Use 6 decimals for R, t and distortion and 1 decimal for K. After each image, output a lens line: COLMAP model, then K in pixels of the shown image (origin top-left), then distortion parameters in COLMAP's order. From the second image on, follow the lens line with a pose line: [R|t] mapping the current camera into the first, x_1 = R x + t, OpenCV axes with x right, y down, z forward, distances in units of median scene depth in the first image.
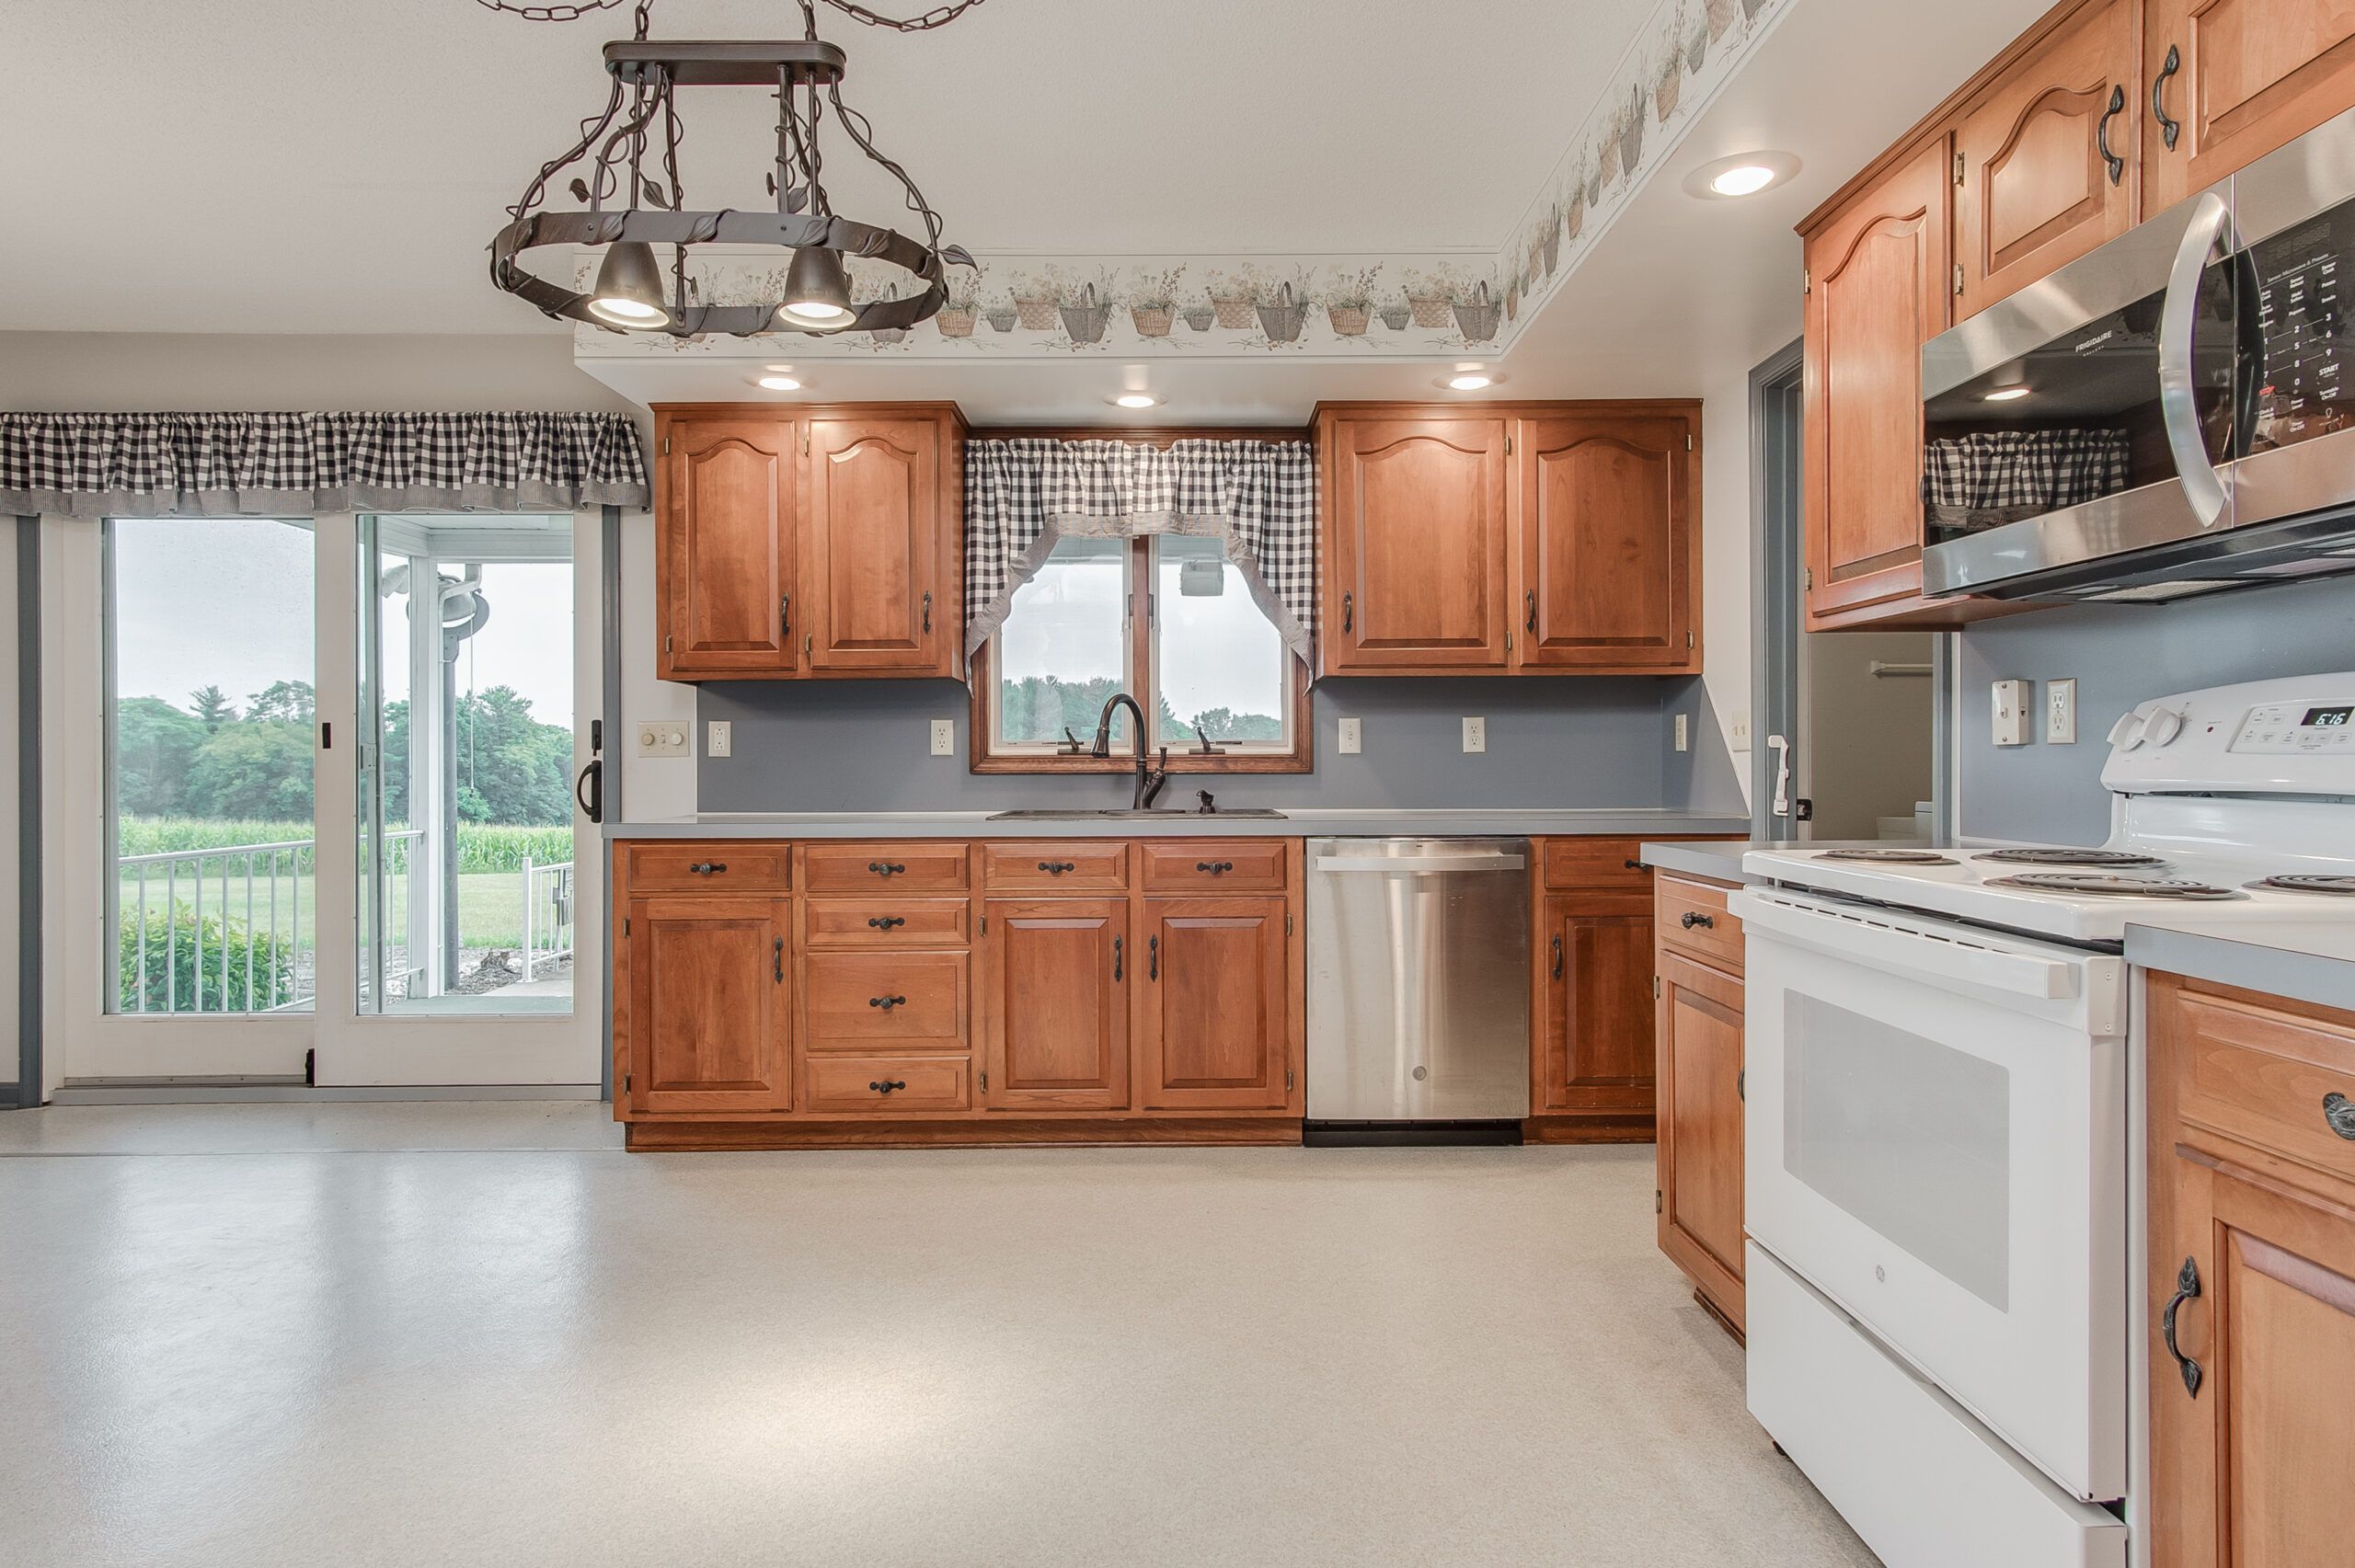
lens RADIAL K [[1268.2, 0, 1188.1], [0, 1268.2, 768.8], [0, 0, 1]] dist [0.005057, 0.000148]
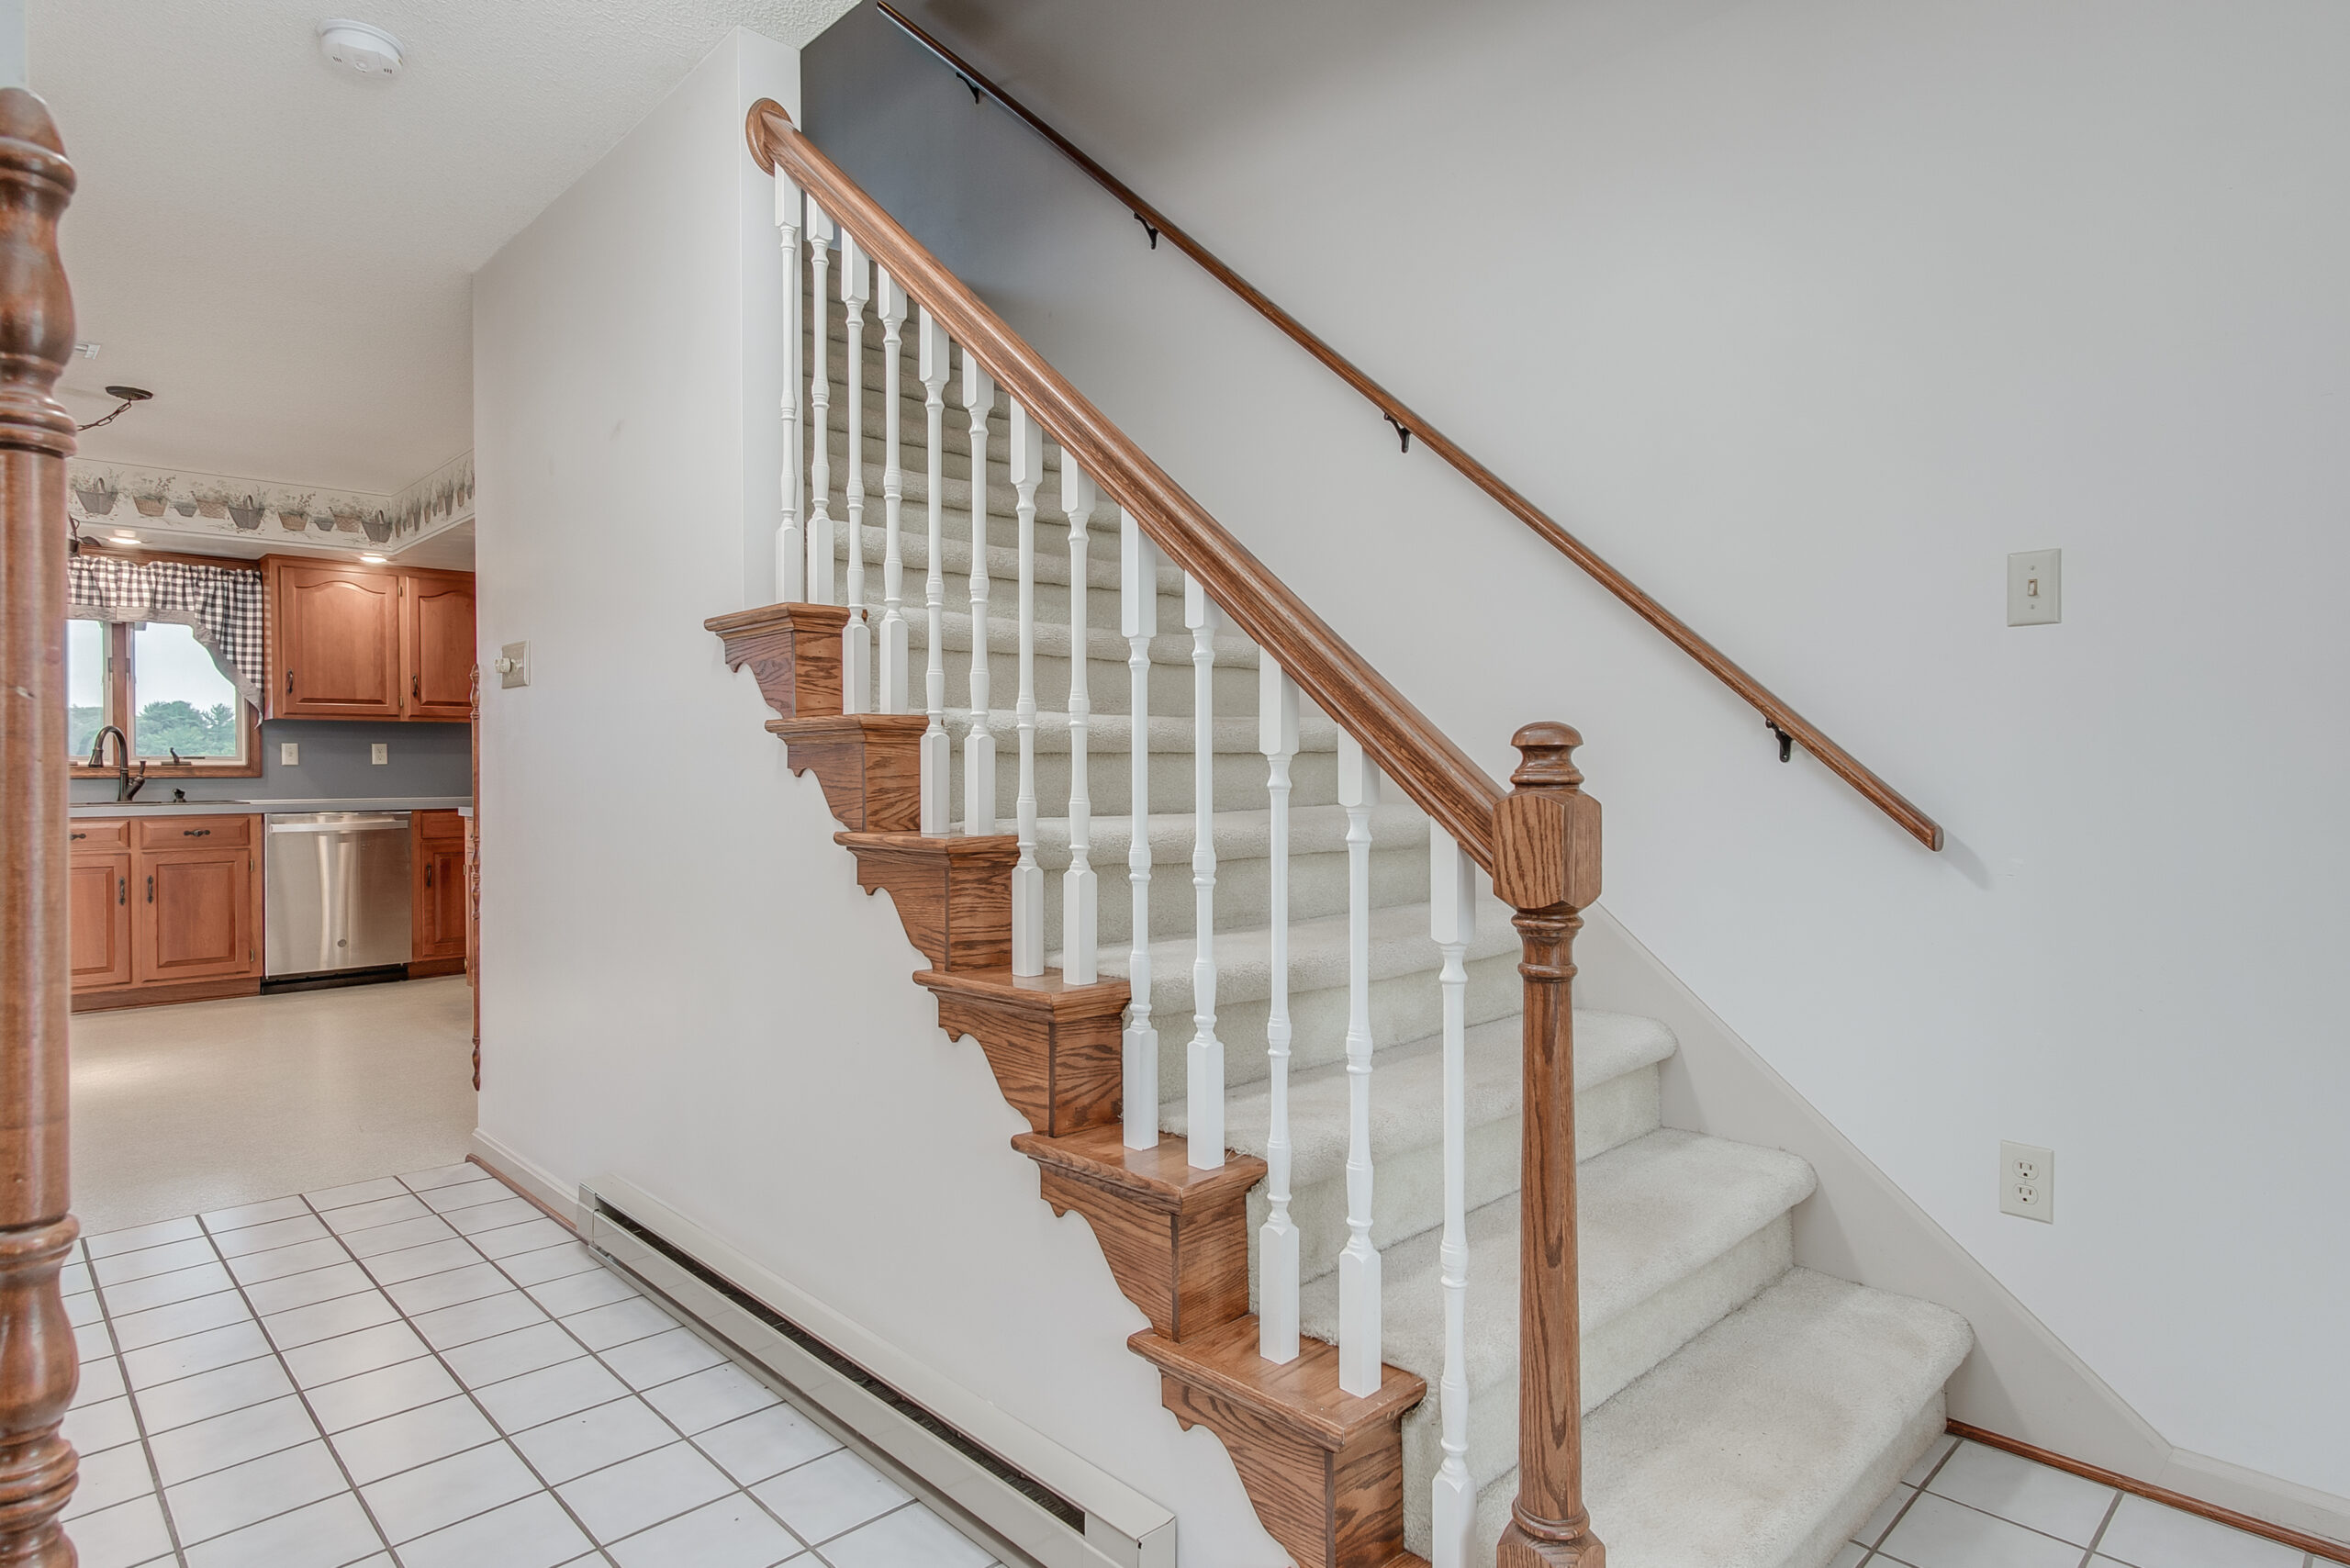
lens RADIAL K [[1265.8, 0, 1185.6], [0, 1265.8, 768.9], [0, 0, 1]] dist [0.005057, 0.000148]
pose [[0.720630, -0.001530, 0.693318, -0.175037], [0.003709, 0.999992, -0.001648, -0.000239], [-0.693310, 0.003759, 0.720630, -0.977063]]
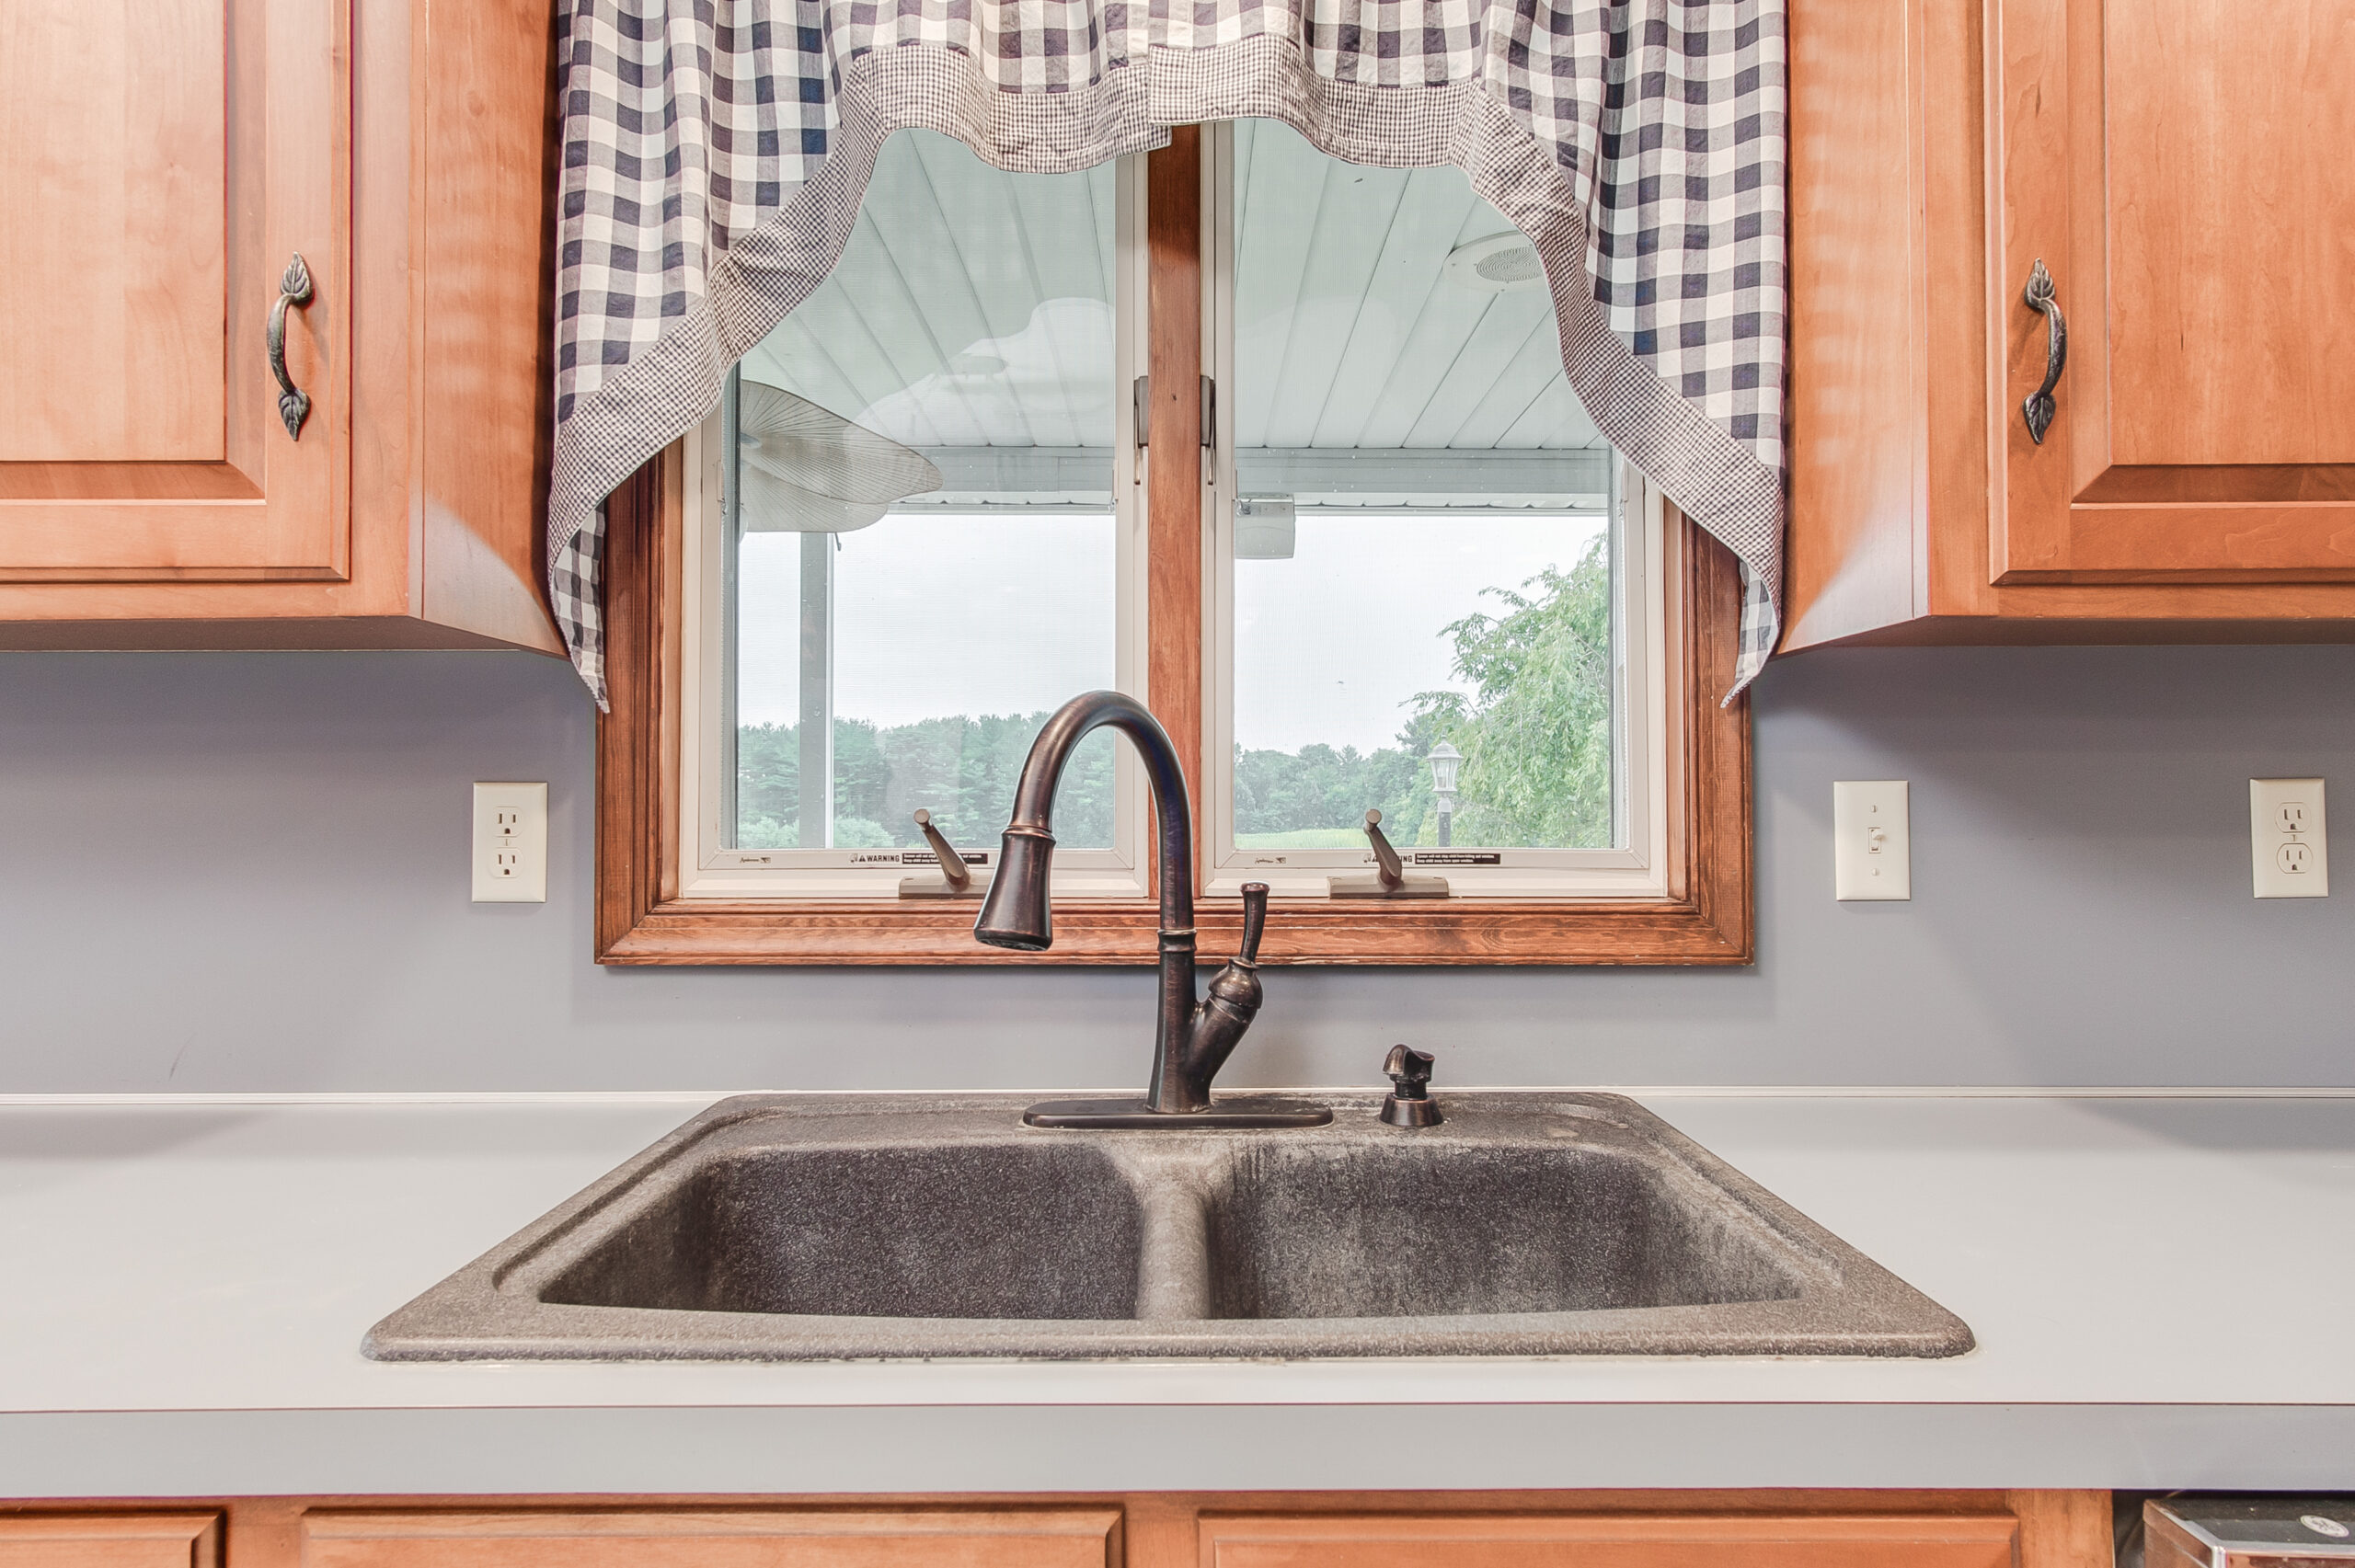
lens RADIAL K [[1266.2, 0, 1189.0], [0, 1266.2, 790.3], [0, 0, 1]] dist [0.005445, 0.001439]
pose [[0.999966, 0.003314, -0.007567, -0.031989], [-0.003395, 0.999937, -0.010713, -0.034954], [0.007531, 0.010739, 0.999914, 0.716132]]
